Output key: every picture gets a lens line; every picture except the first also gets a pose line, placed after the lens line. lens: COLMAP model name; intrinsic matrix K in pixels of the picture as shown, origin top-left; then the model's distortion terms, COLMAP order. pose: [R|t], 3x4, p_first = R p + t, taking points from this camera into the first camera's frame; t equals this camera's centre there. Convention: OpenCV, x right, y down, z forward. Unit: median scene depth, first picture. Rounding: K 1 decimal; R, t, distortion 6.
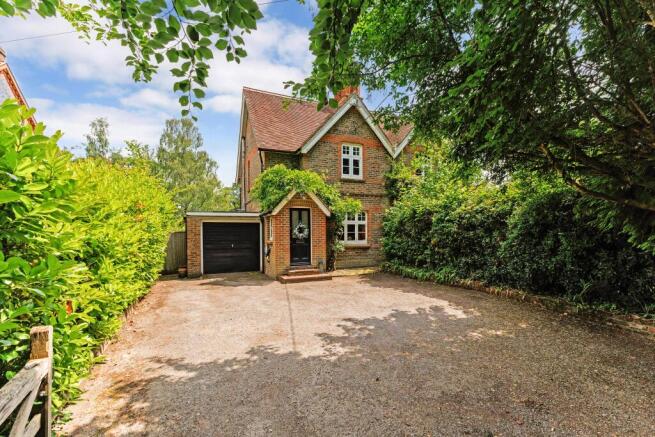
lens RADIAL K [[286.1, 0, 327.5], [0, 286.1, 218.5], [0, 0, 1]] dist [0.004317, -0.000243]
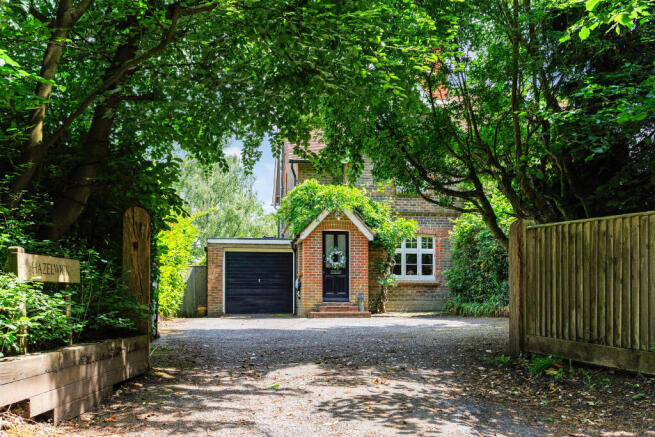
lens RADIAL K [[560.1, 0, 327.5], [0, 560.1, 218.5], [0, 0, 1]] dist [0.004786, 0.000714]
pose [[0.969064, -0.029197, -0.245078, 0.261946], [0.006052, 0.995491, -0.094666, 0.075410], [0.246737, 0.090254, 0.964871, -0.523018]]
